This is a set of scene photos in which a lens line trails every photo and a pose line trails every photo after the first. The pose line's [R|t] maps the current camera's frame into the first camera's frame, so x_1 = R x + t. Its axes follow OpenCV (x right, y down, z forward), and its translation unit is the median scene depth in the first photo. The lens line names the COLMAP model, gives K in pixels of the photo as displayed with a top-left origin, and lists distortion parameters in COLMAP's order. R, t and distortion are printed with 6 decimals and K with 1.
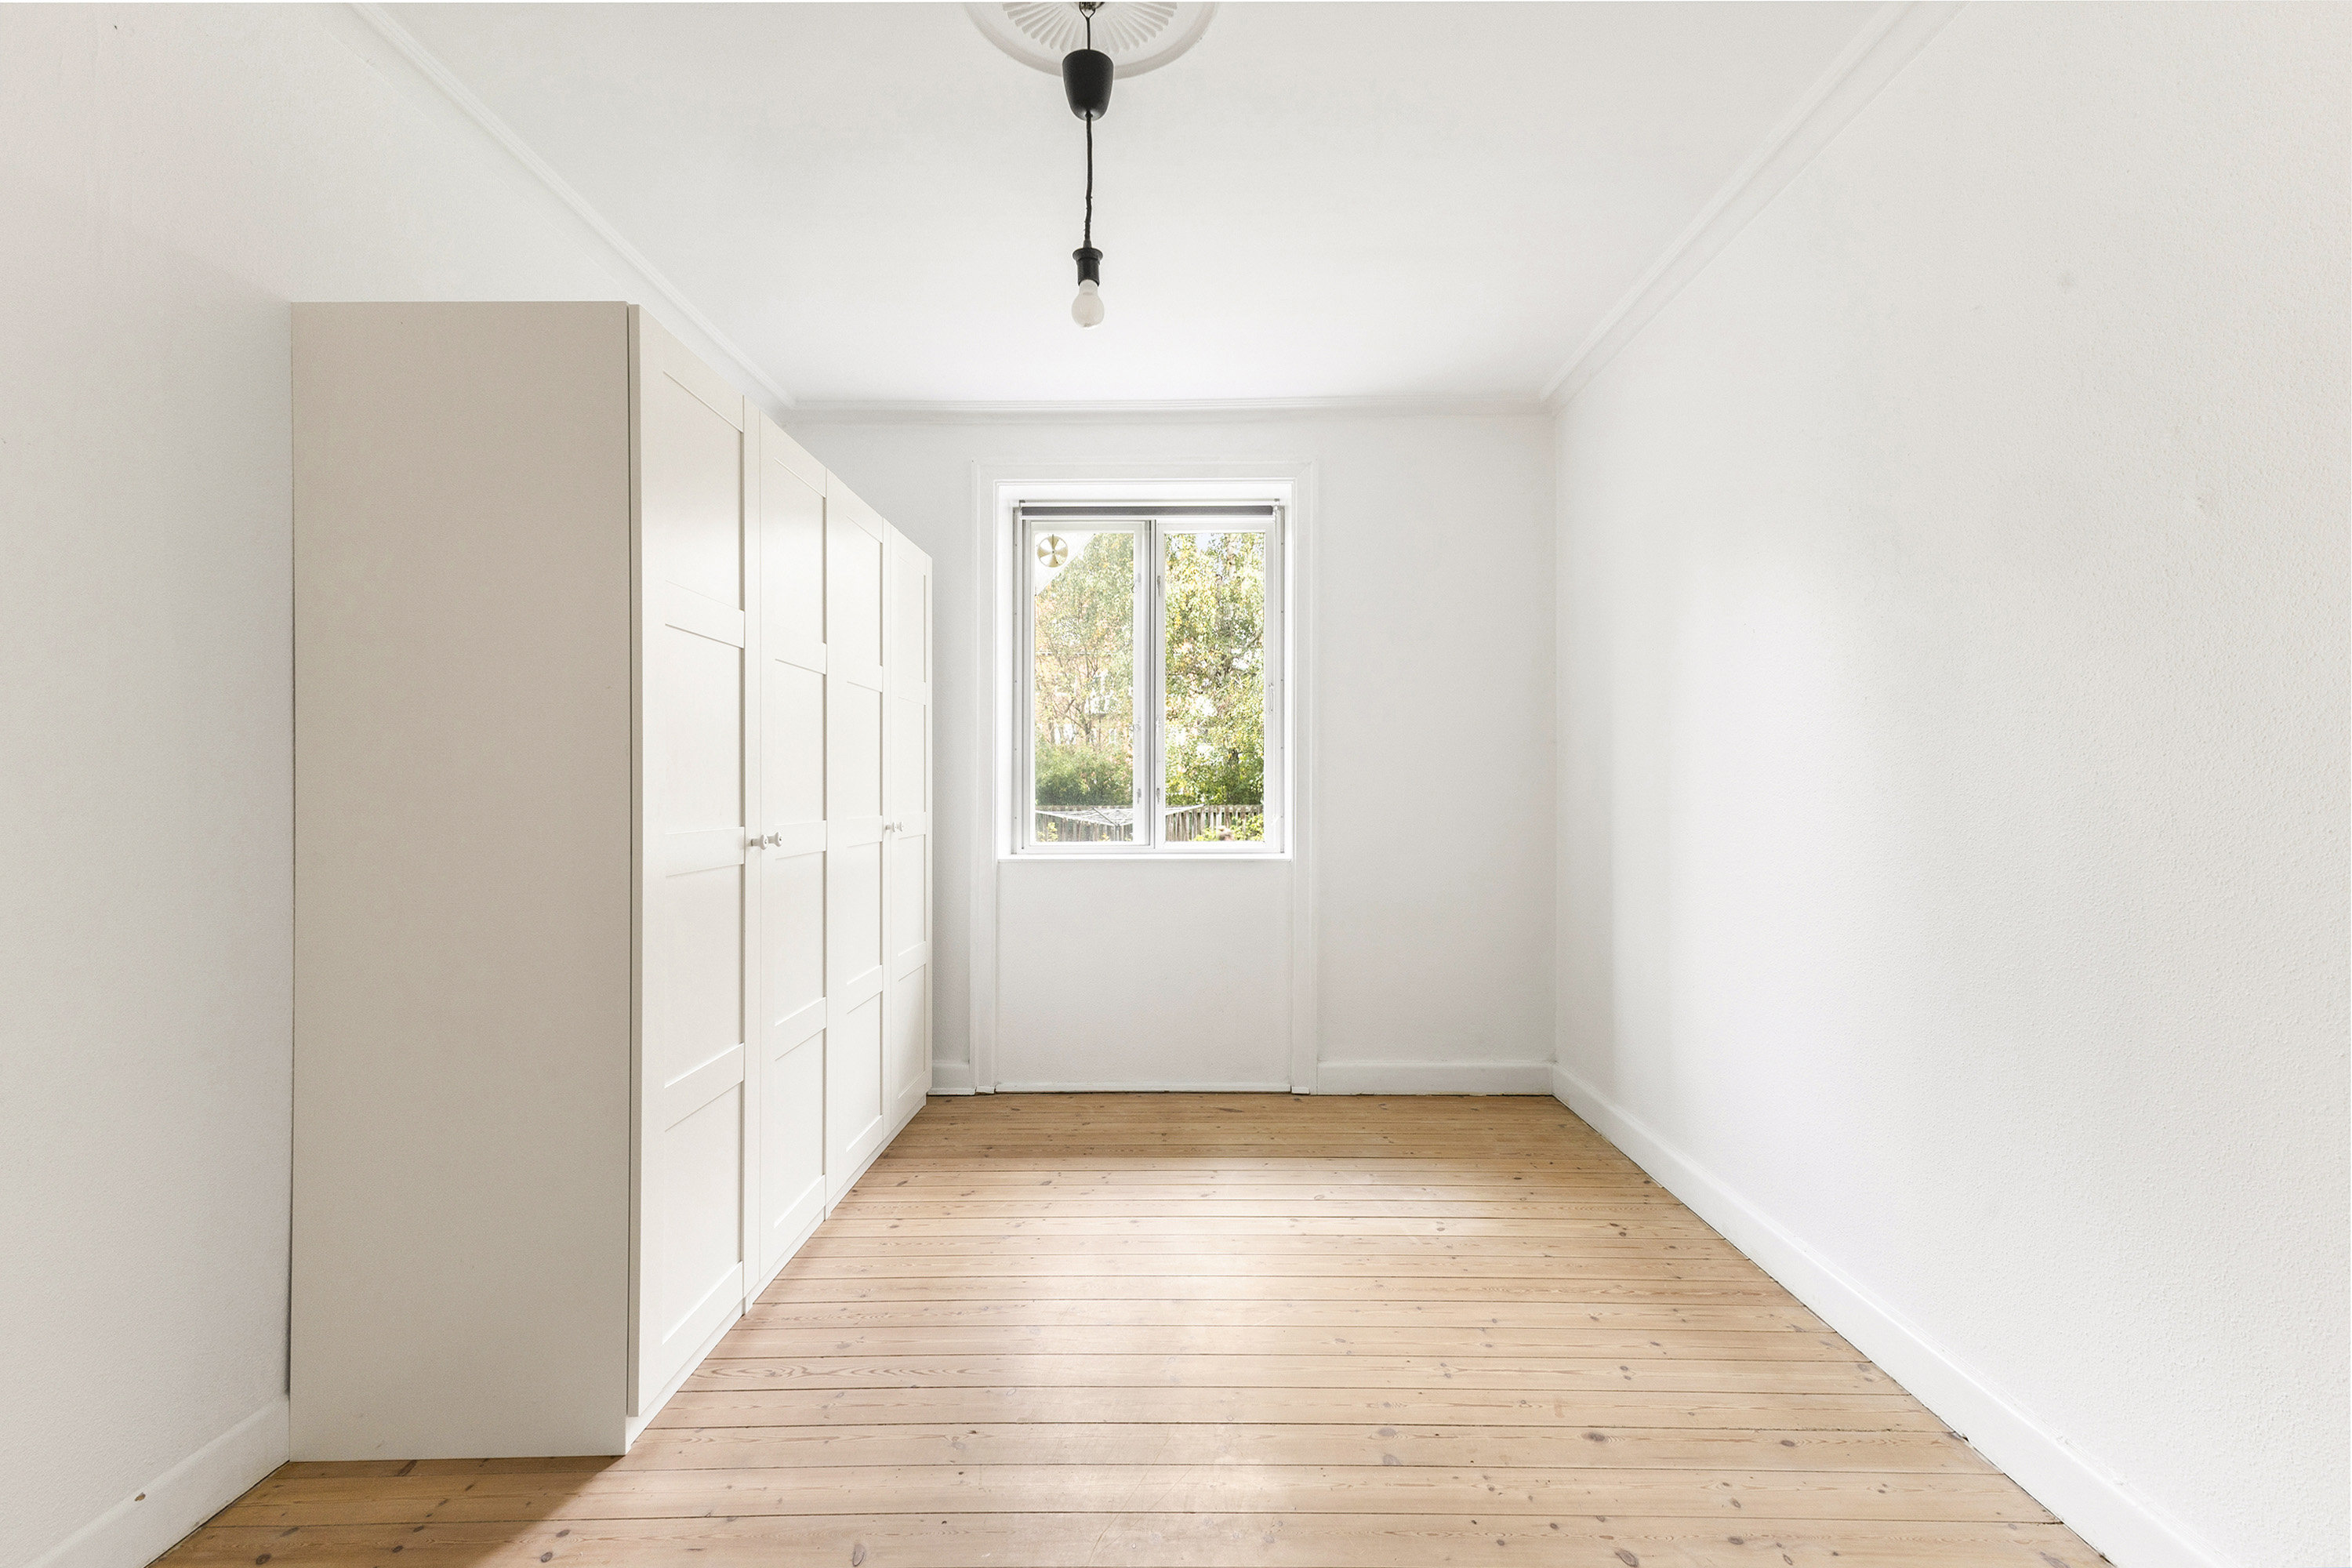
lens RADIAL K [[1074.1, 0, 1184.3], [0, 1074.1, 774.0], [0, 0, 1]] dist [0.032210, -0.000653]
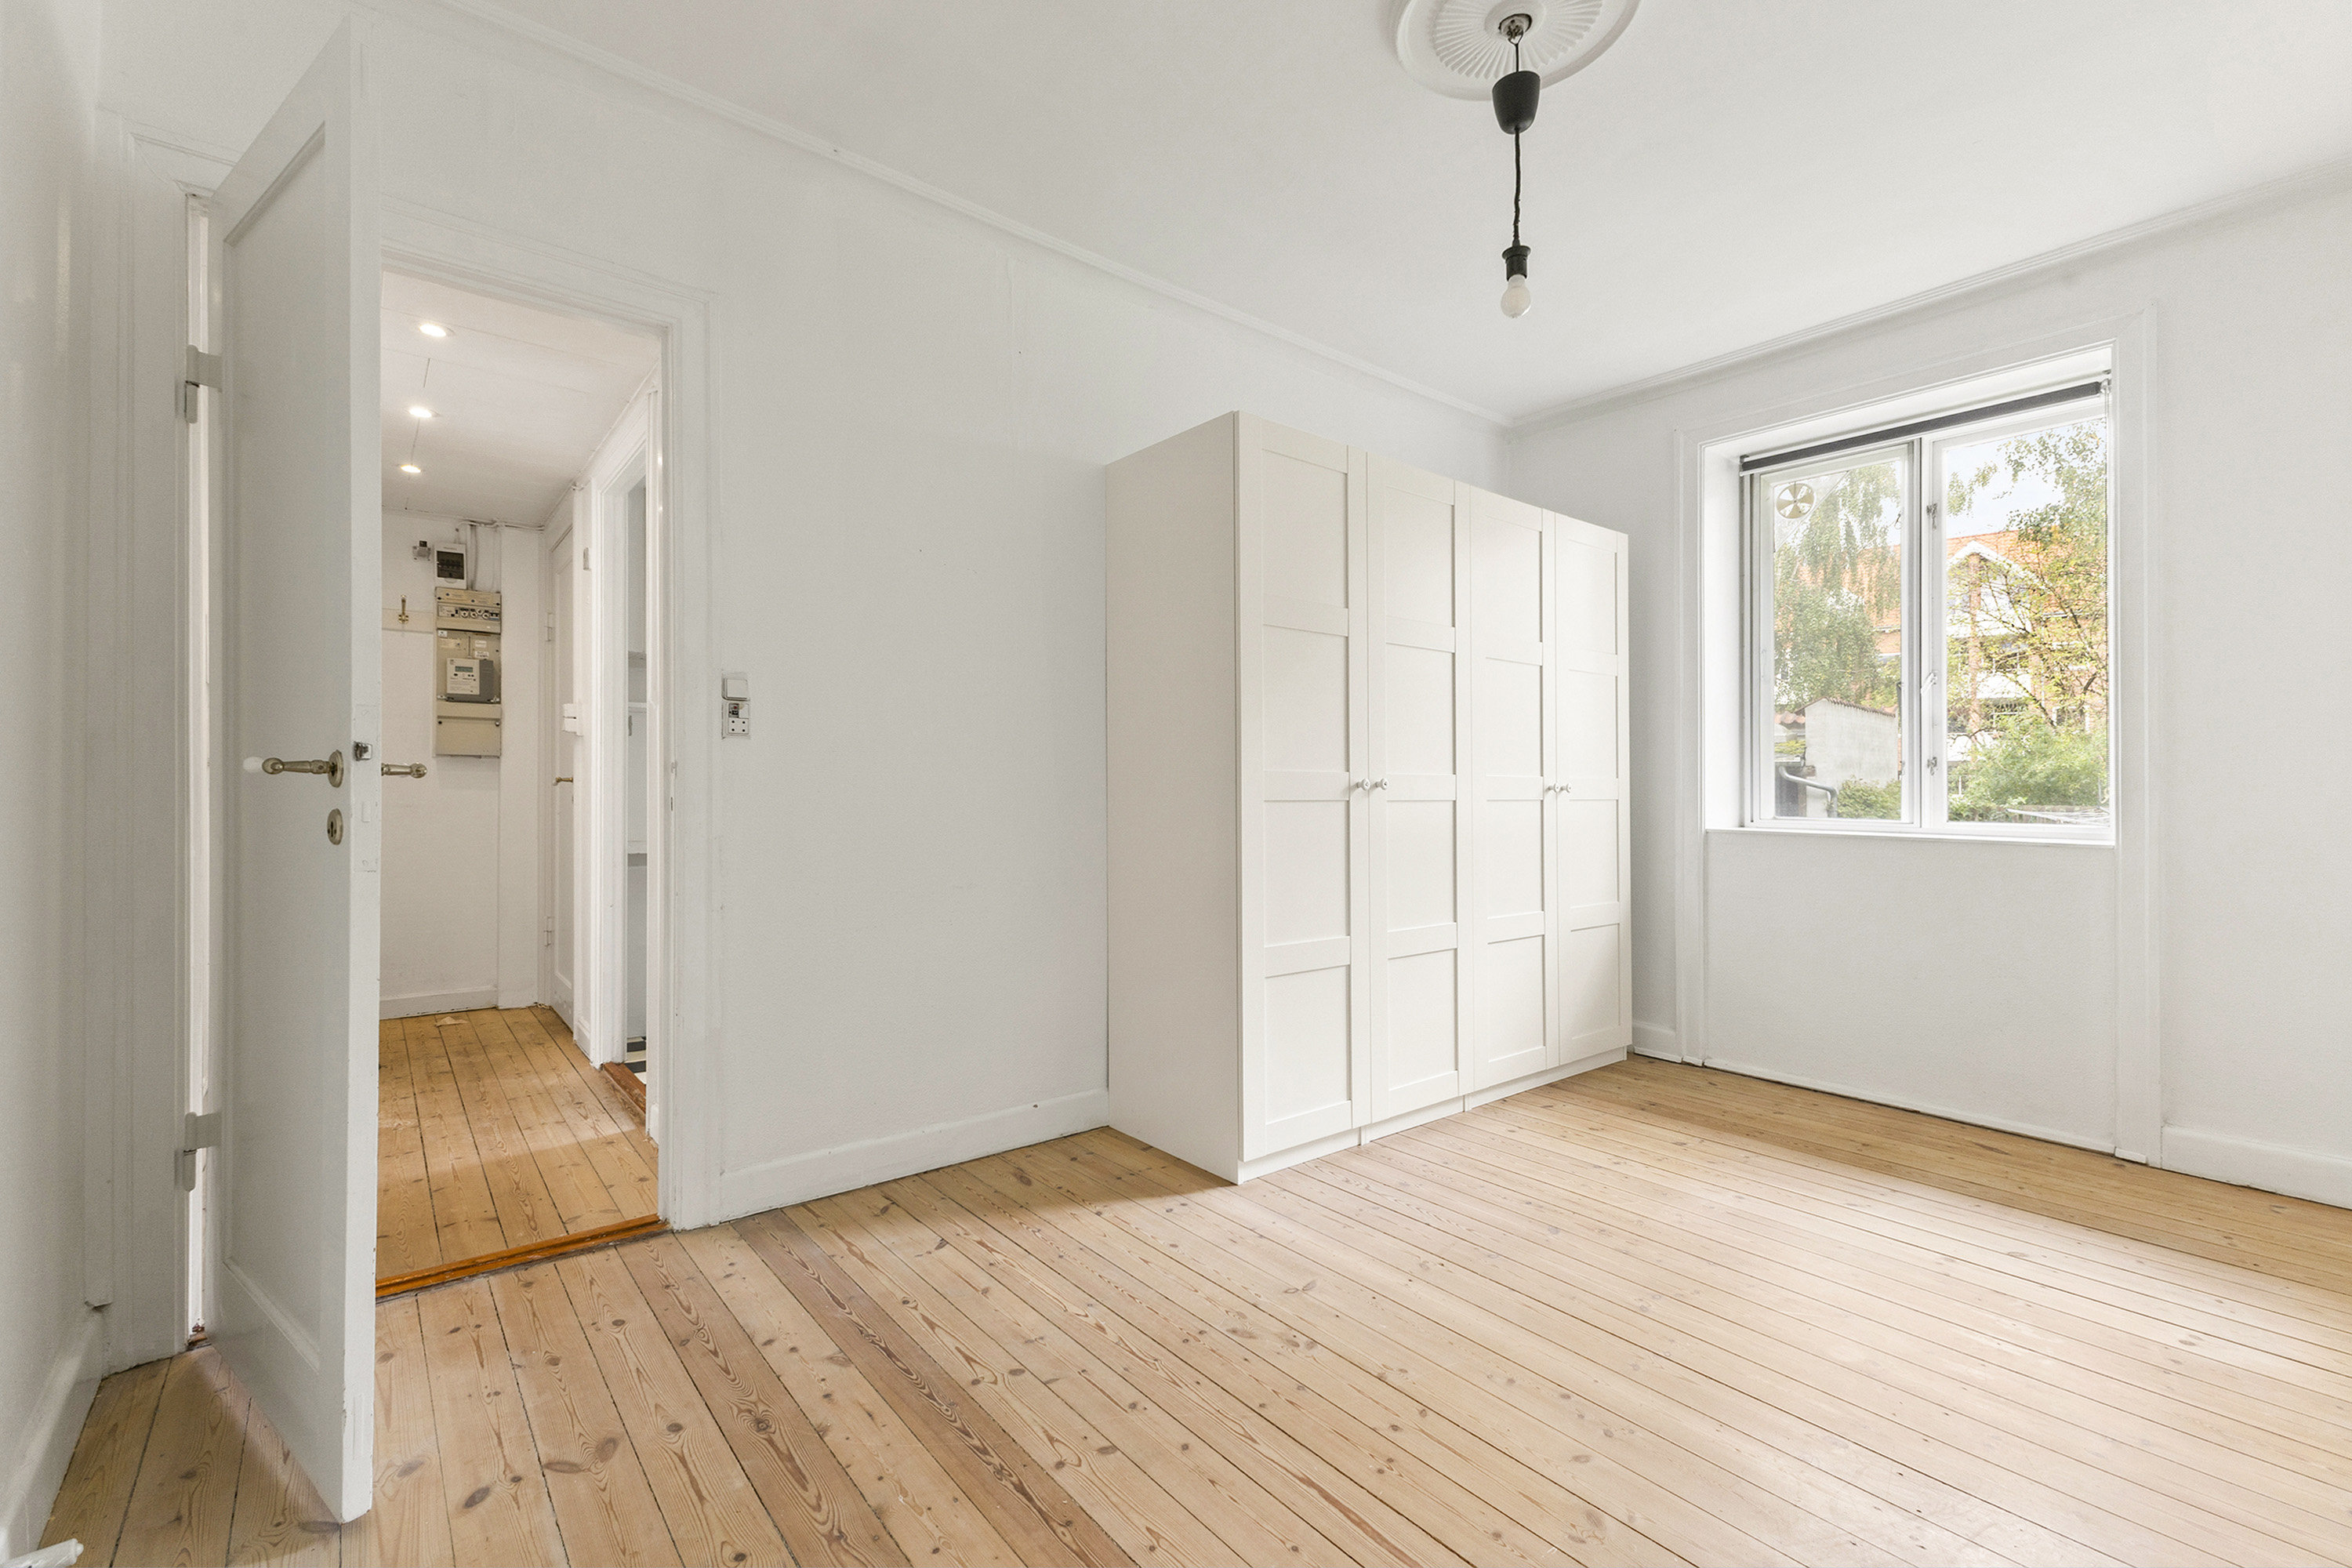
lens RADIAL K [[1074.1, 0, 1187.3], [0, 1074.1, 783.7], [0, 0, 1]] dist [0.032210, -0.000653]
pose [[0.626937, 0.004543, -0.779056, 0.328003], [-0.002692, 0.999990, 0.003665, 0.039019], [0.779065, -0.000200, 0.626943, 0.014525]]
